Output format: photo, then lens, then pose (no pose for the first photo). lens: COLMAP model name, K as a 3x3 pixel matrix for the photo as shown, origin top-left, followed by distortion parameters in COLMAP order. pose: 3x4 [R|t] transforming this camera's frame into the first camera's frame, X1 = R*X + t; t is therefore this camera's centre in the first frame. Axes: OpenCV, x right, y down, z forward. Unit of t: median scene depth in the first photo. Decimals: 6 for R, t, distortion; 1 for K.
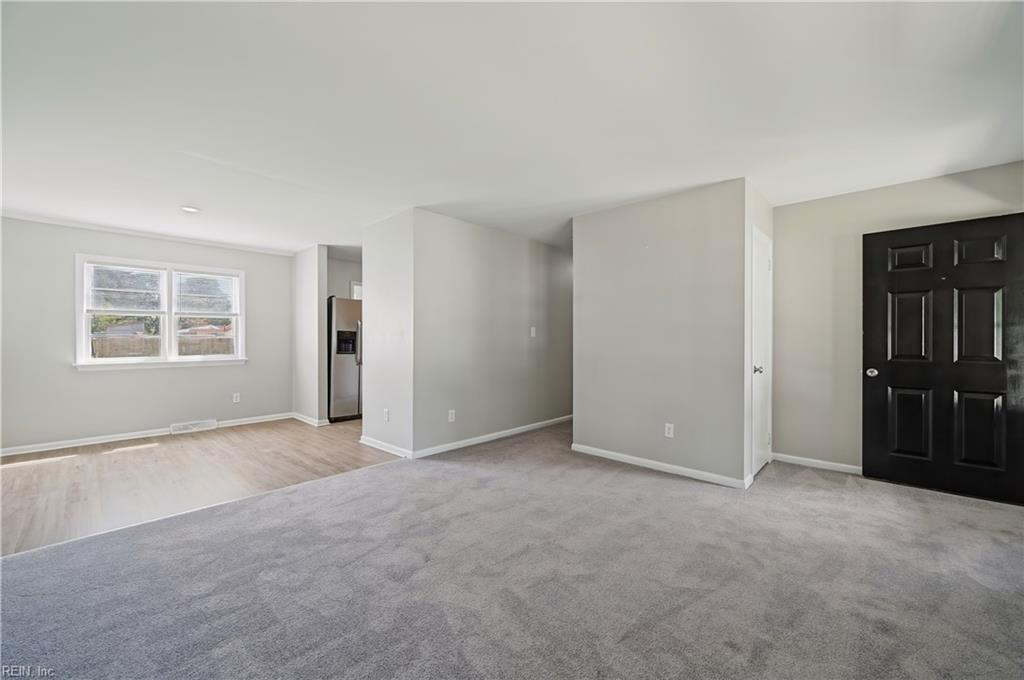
lens RADIAL K [[405.8, 0, 506.7], [0, 405.8, 344.2], [0, 0, 1]] dist [-0.001738, -0.000364]
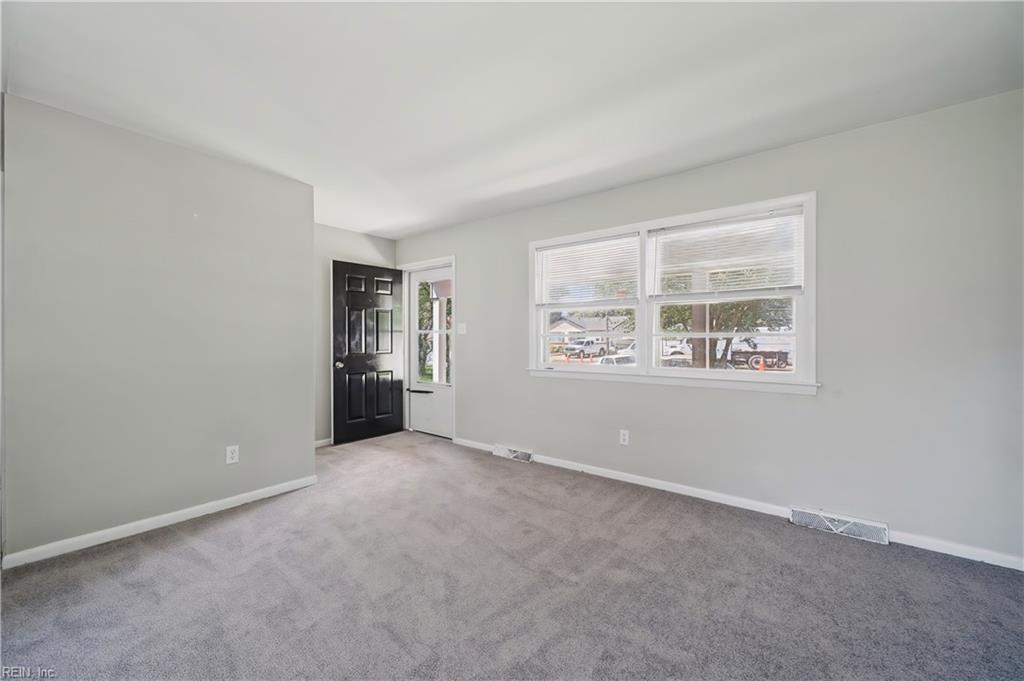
lens RADIAL K [[395.7, 0, 512.0], [0, 395.7, 340.5], [0, 0, 1]] dist [-0.000948, -0.000033]
pose [[-0.079613, -0.002240, 0.996823, -0.396715], [0.023843, 0.999707, 0.004150, -0.002753], [-0.996541, 0.024097, -0.079536, 0.473686]]
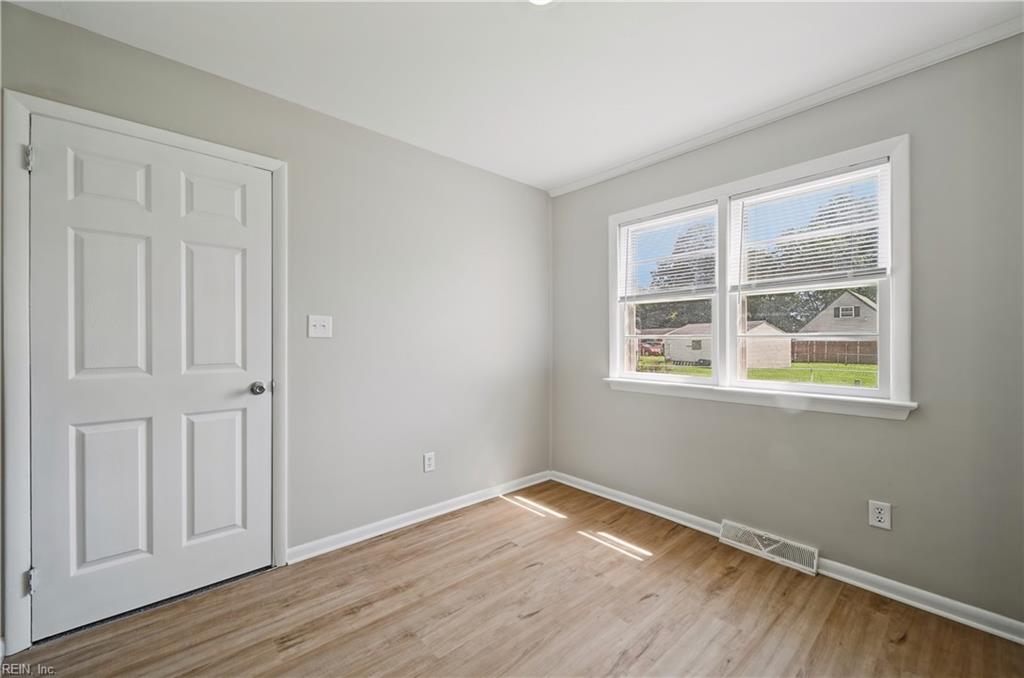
lens RADIAL K [[405.8, 0, 506.7], [0, 405.8, 343.2], [0, 0, 1]] dist [-0.001738, -0.000364]
pose [[-0.092373, 0.003767, -0.995717, -0.424826], [-0.017755, 0.999828, 0.005430, -0.012245], [0.995566, 0.018180, -0.092290, 1.023841]]
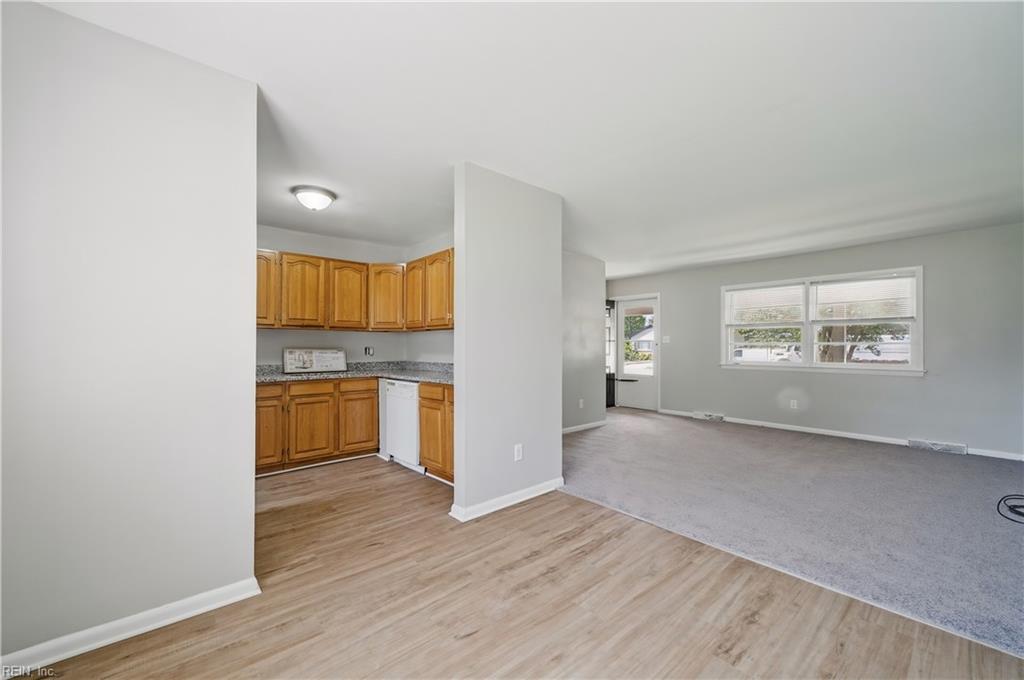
lens RADIAL K [[405.8, 0, 506.7], [0, 405.8, 344.2], [0, 0, 1]] dist [-0.001738, -0.000364]
pose [[0.103364, 0.006564, 0.994622, -1.132268], [0.021328, 0.999734, -0.008814, -0.012880], [-0.994415, 0.022124, 0.103197, 1.046517]]
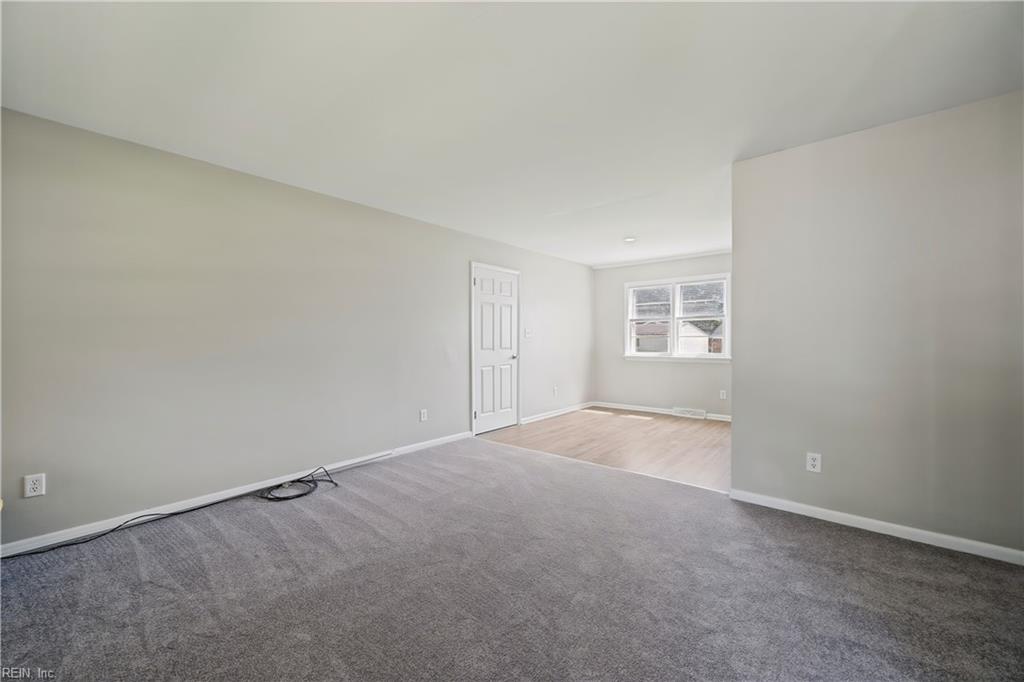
lens RADIAL K [[408.3, 0, 512.0], [0, 408.3, 341.0], [0, 0, 1]] dist [0.013651, -0.000054]
pose [[0.057760, 0.005375, -0.998316, 0.518810], [-0.012520, 0.999911, 0.004659, -0.007610], [0.998252, 0.012230, 0.057822, 0.557070]]
